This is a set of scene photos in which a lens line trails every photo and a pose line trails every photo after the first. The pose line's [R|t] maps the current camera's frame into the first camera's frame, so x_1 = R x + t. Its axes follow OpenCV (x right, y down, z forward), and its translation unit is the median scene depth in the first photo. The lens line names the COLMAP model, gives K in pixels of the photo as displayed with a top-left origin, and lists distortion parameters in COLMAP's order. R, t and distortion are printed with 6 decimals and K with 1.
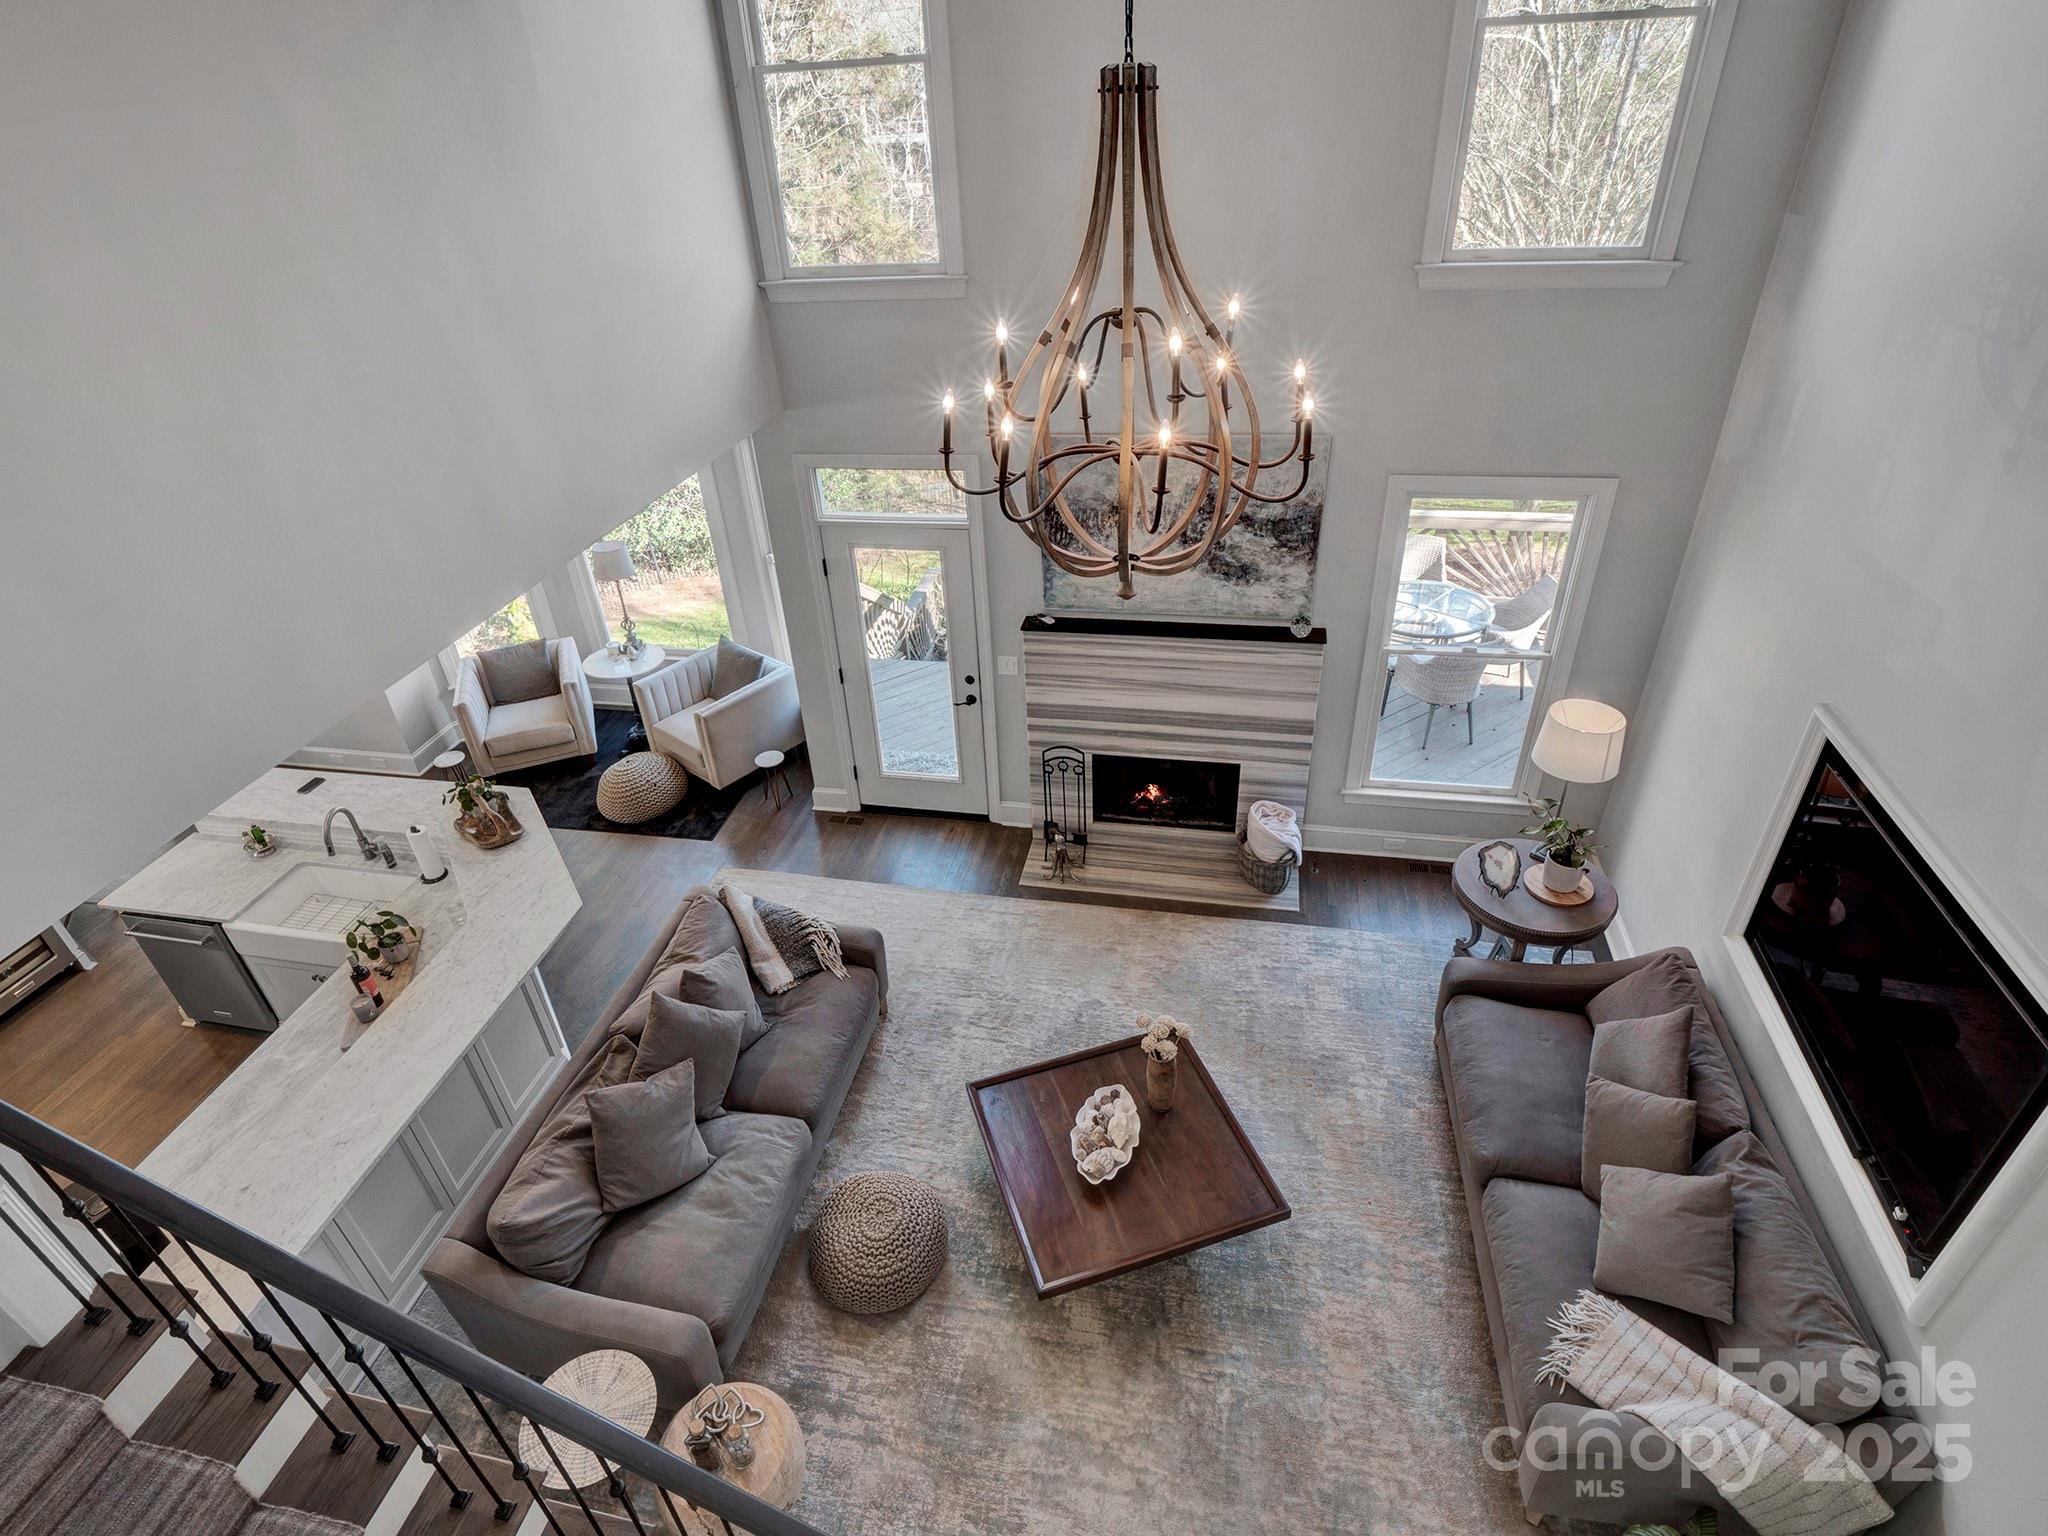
lens RADIAL K [[1063.8, 0, 1013.7], [0, 1063.8, 766.2], [0, 0, 1]] dist [-0.002089, -0.012261]
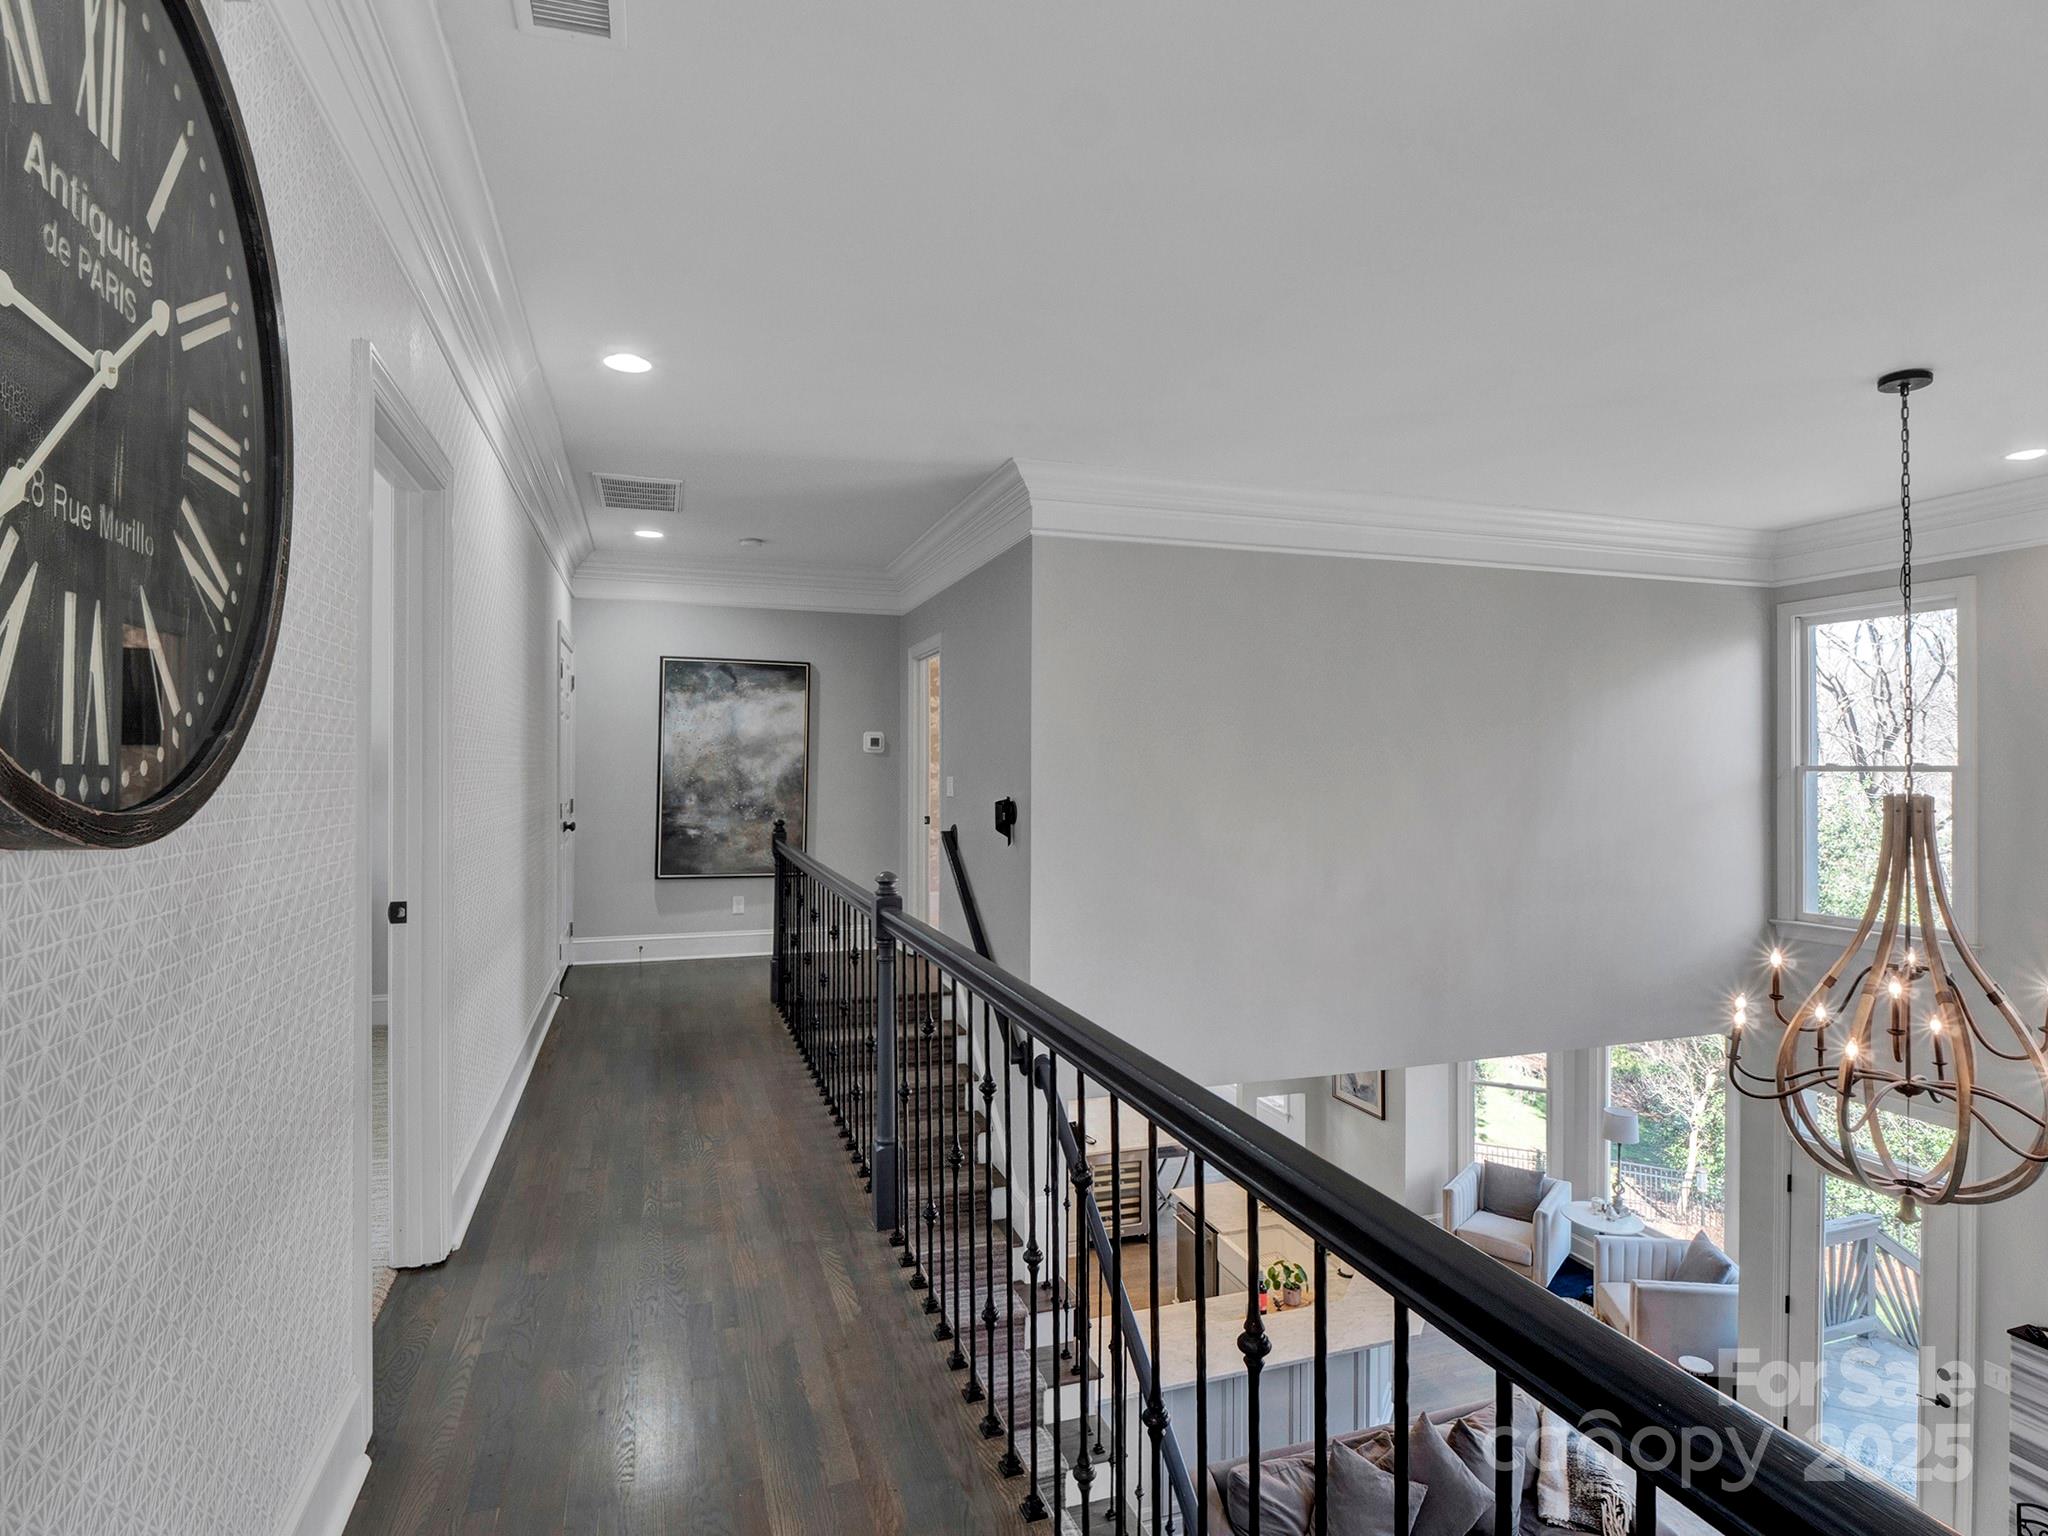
lens RADIAL K [[1063.8, 0, 1013.7], [0, 1063.8, 766.2], [0, 0, 1]] dist [-0.002089, -0.012261]
pose [[0.499112, 0.052551, -0.864942, 0.309501], [-0.492578, 0.838414, -0.233302, 0.078886], [0.712919, 0.542495, 0.444348, -0.184917]]
